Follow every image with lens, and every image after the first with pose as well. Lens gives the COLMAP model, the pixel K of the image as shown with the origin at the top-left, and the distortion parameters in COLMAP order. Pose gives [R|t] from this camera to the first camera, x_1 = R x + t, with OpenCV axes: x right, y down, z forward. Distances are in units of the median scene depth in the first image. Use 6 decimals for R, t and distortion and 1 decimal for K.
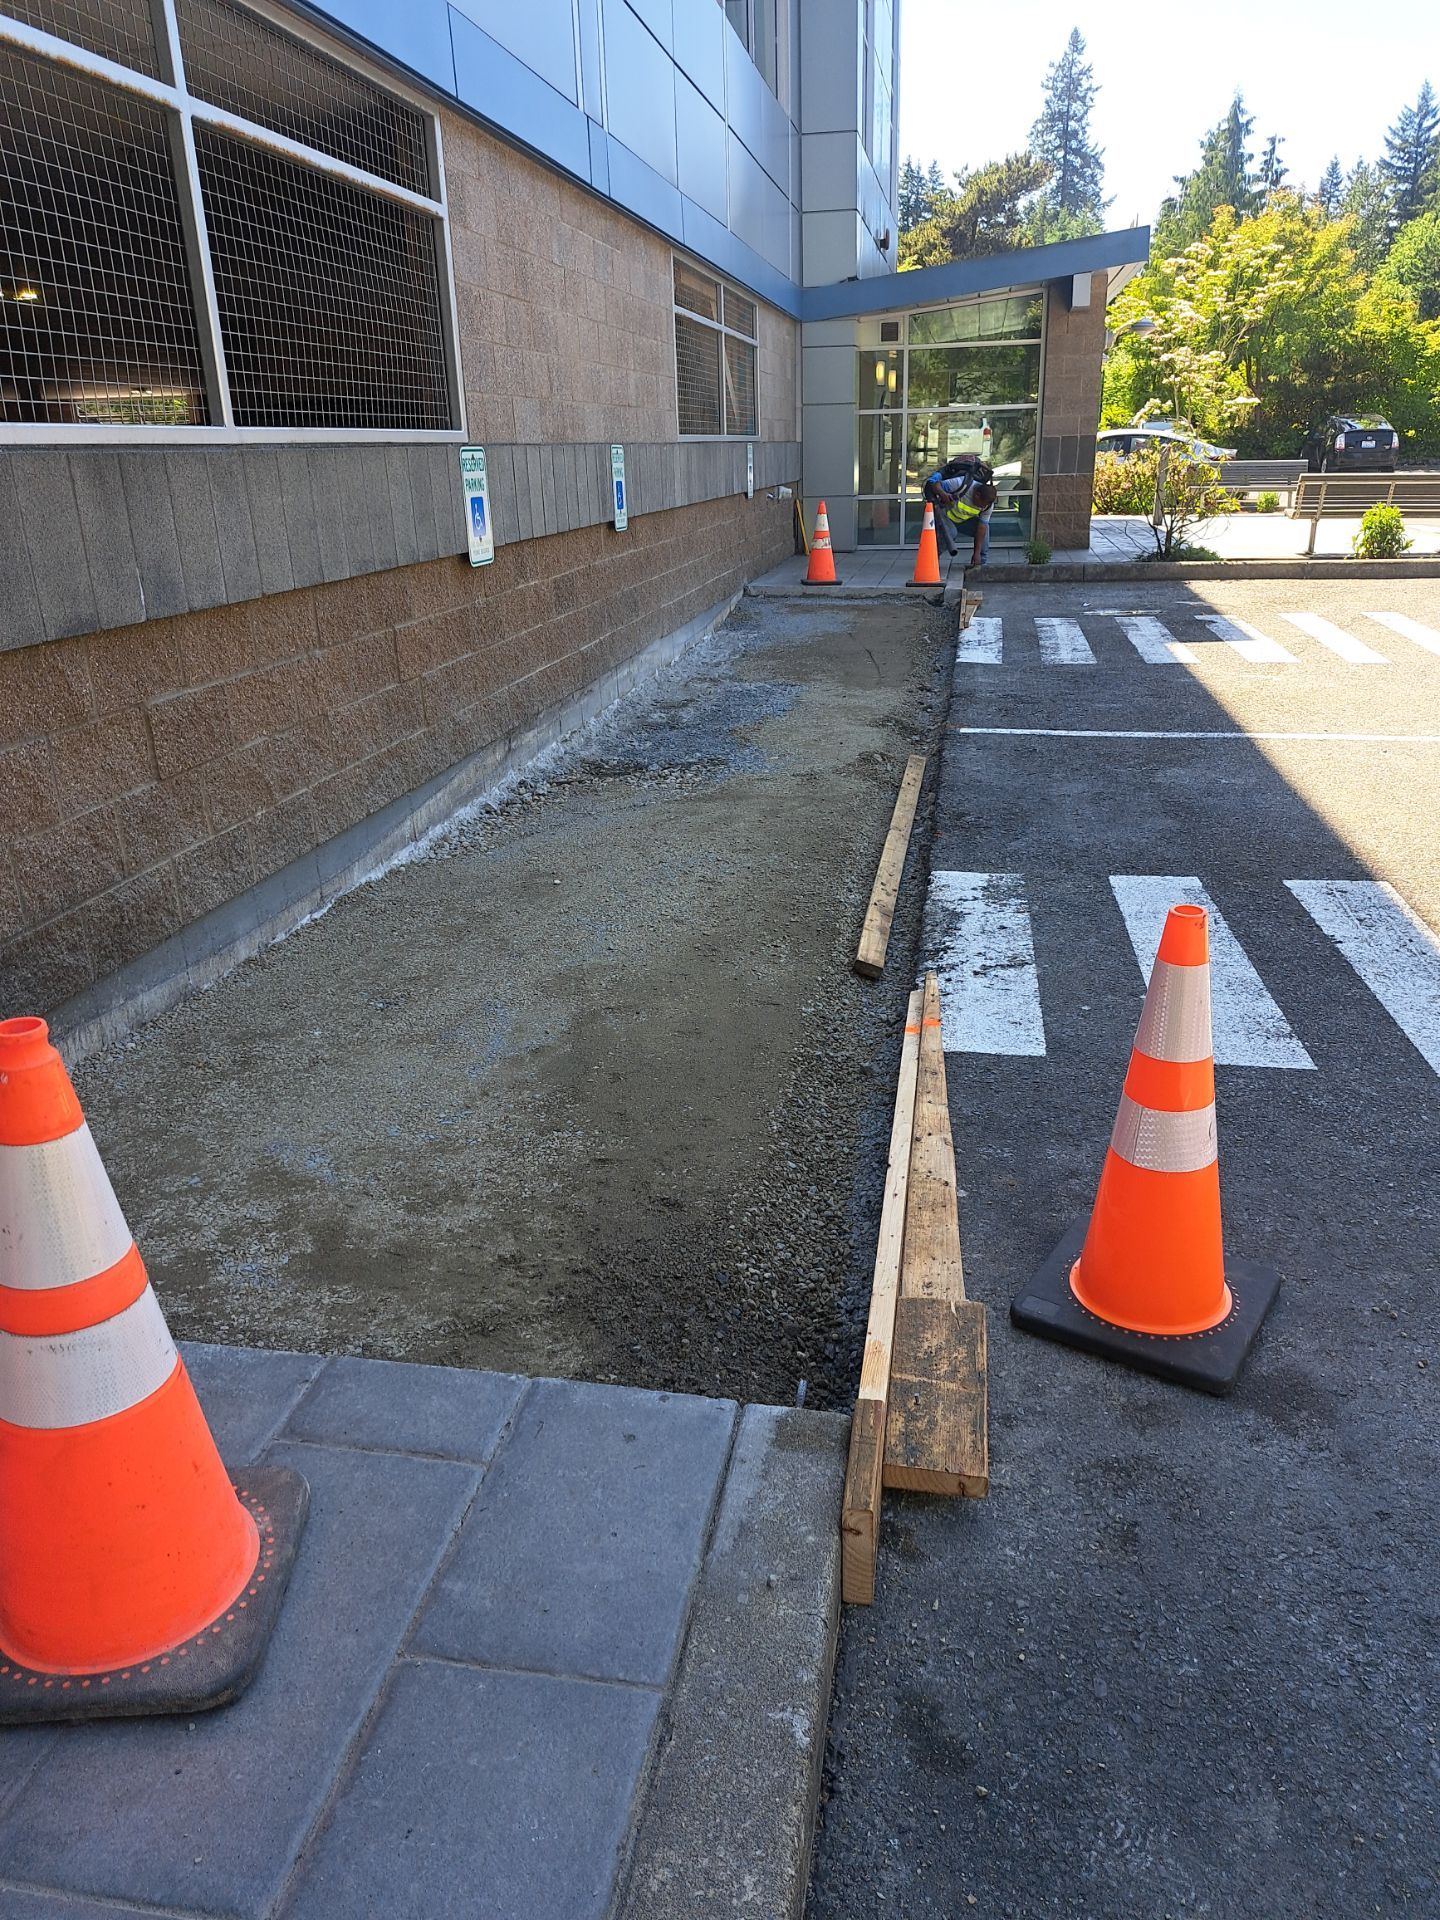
lens RADIAL K [[1365.5, 0, 722.5], [0, 1365.5, 987.0], [0, 0, 1]] dist [0.068473, -0.067609]
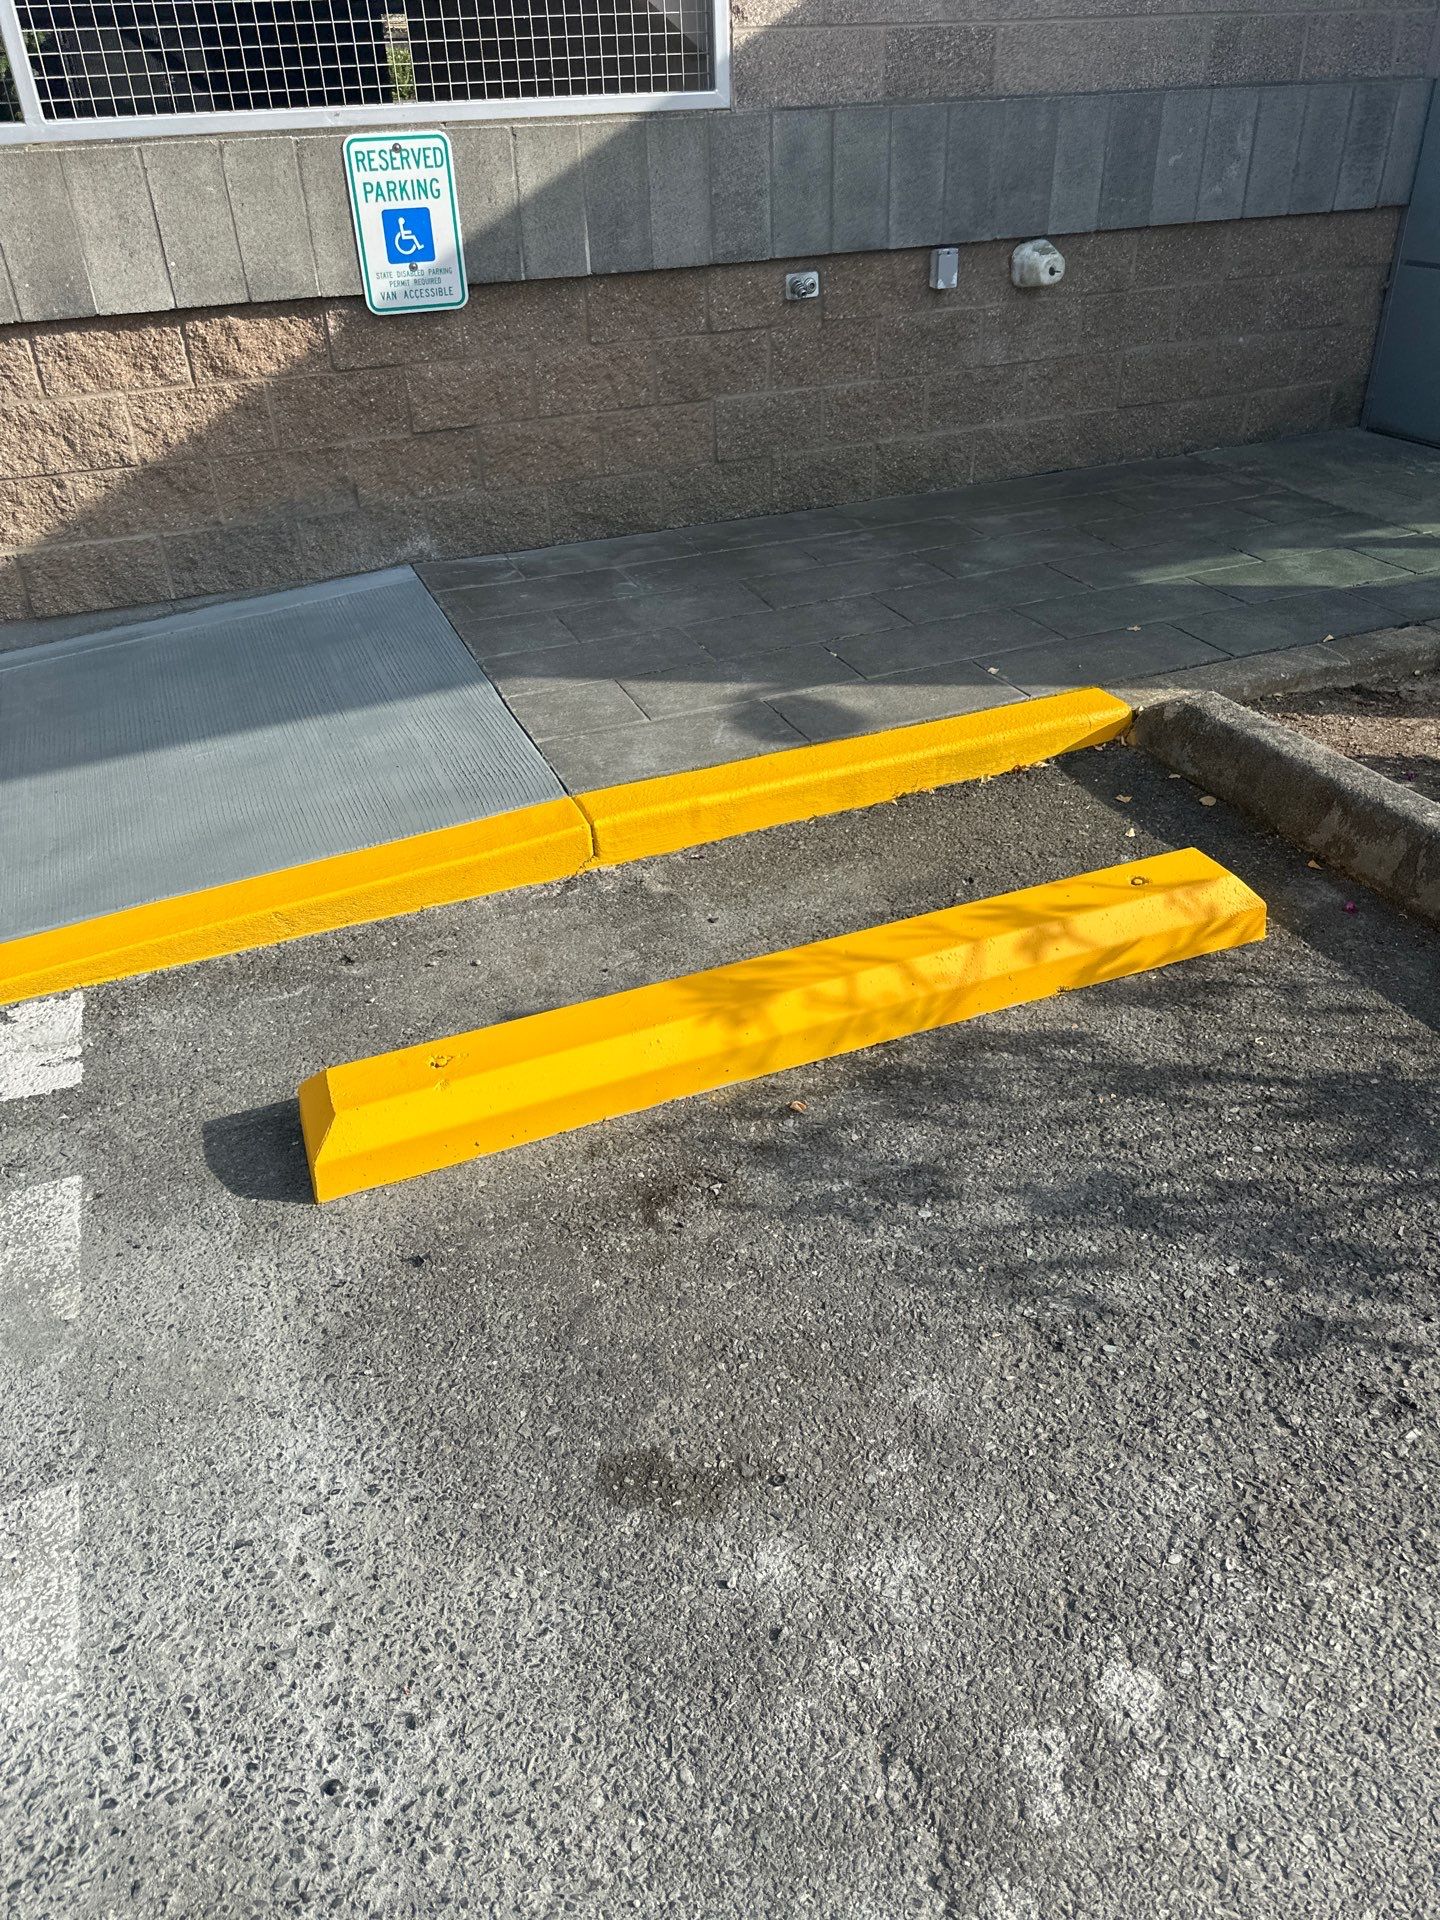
lens RADIAL K [[1332.5, 0, 687.2], [0, 1332.5, 958.9], [0, 0, 1]] dist [-0.003764, -0.003854]
pose [[0.514388, 0.476461, -0.713015, 0.740169], [-0.290744, 0.879099, 0.377694, -0.752630], [0.806767, 0.013023, 0.590726, 1.820996]]
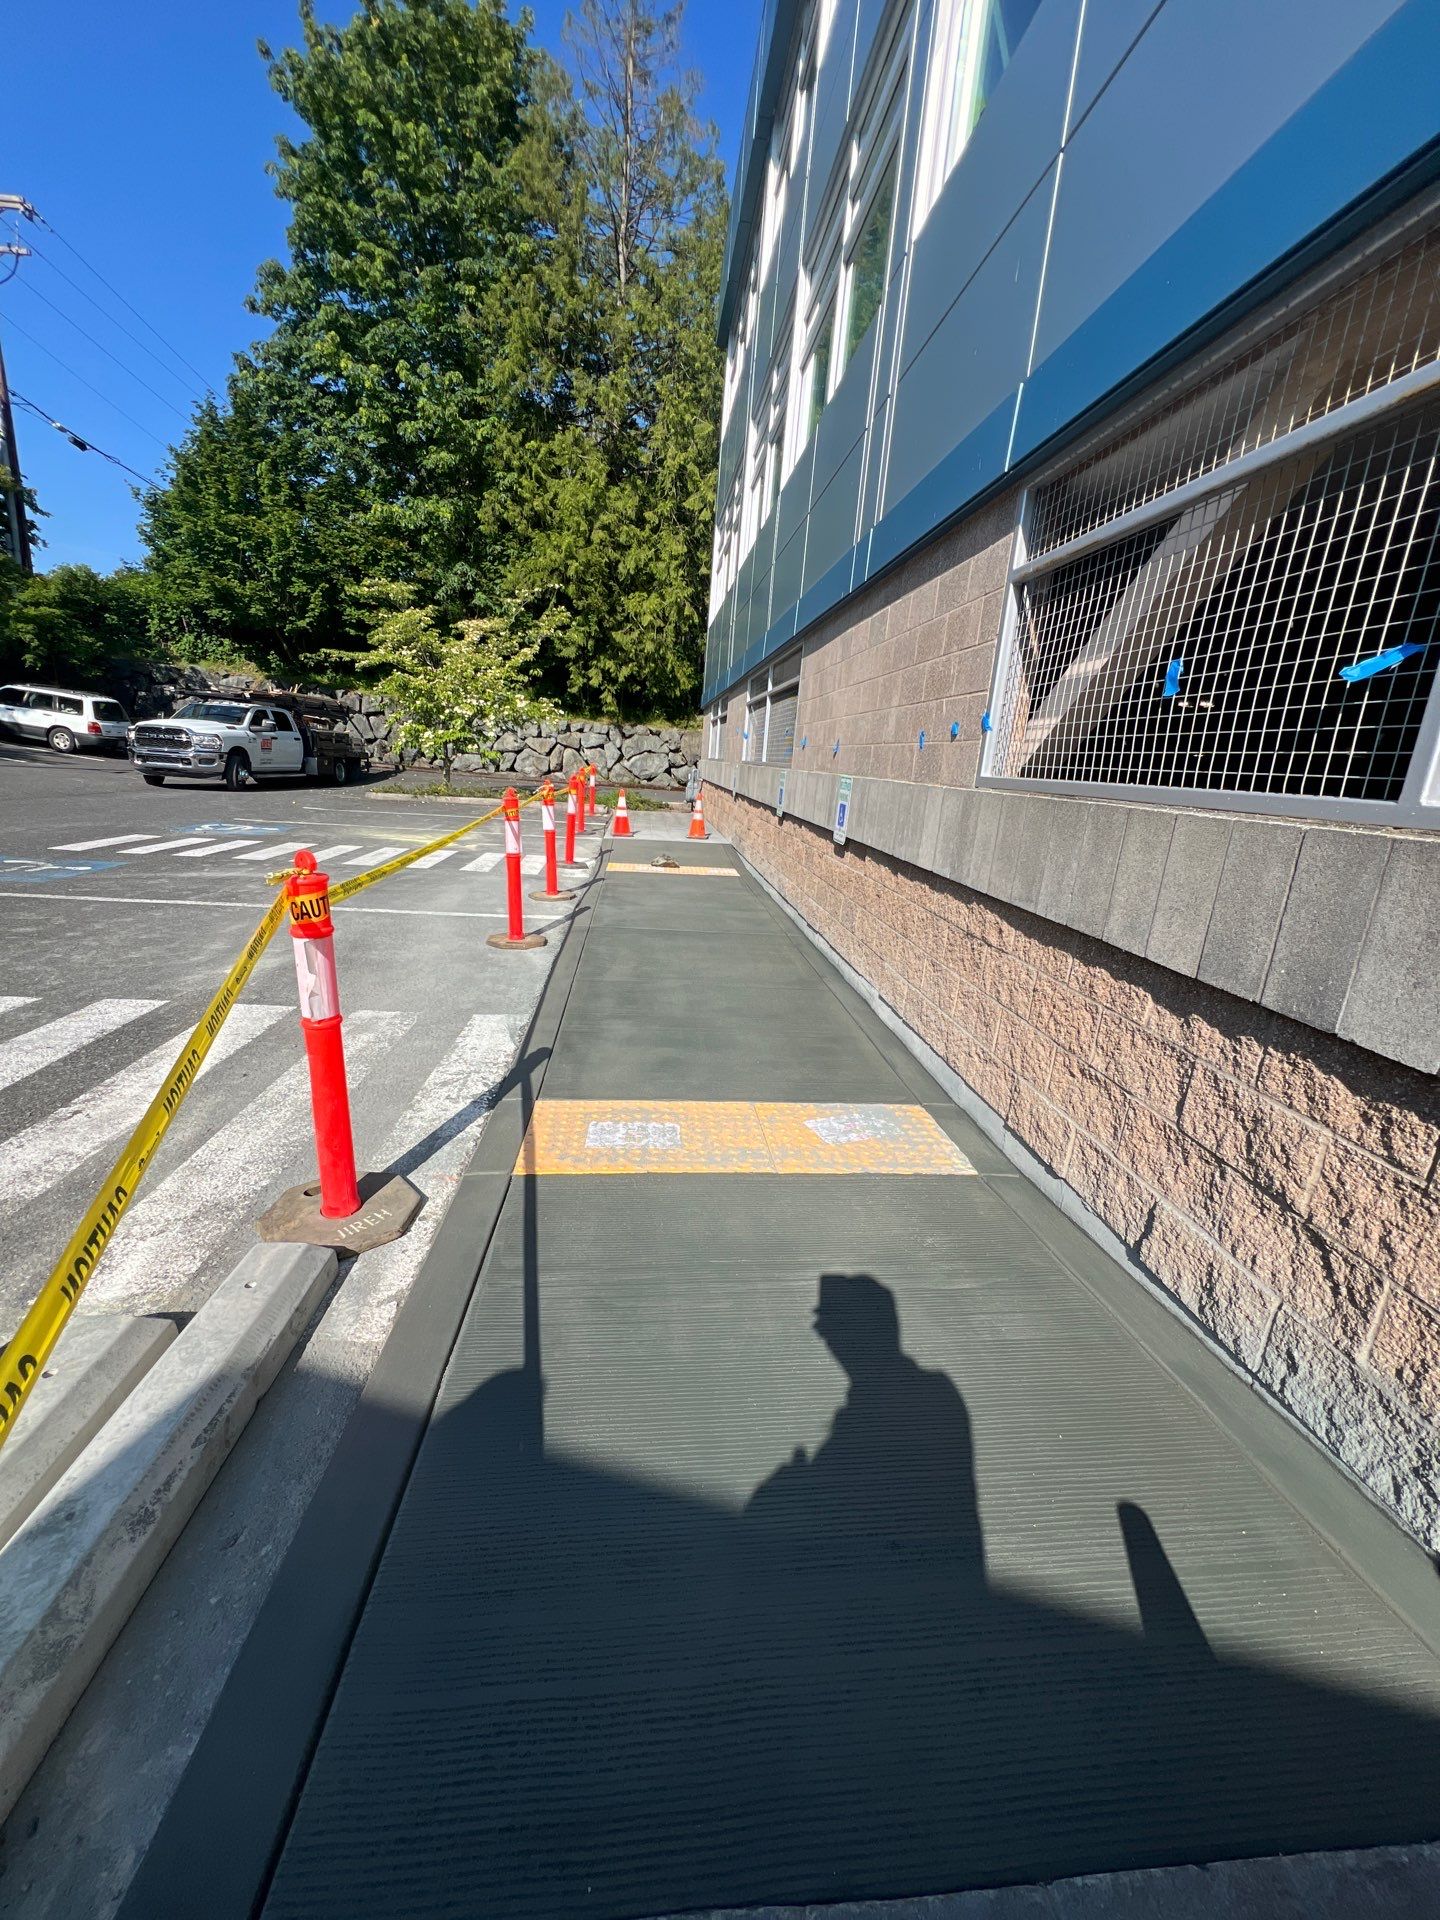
lens RADIAL K [[766.4, 0, 718.8], [0, 766.4, 961.3], [0, 0, 1]] dist [-0.001496, 0.000123]
pose [[-0.962430, 0.021183, -0.270701, 0.285435], [-0.145856, 0.800574, 0.581212, -0.841093], [0.229028, 0.598859, -0.767407, 2.094935]]
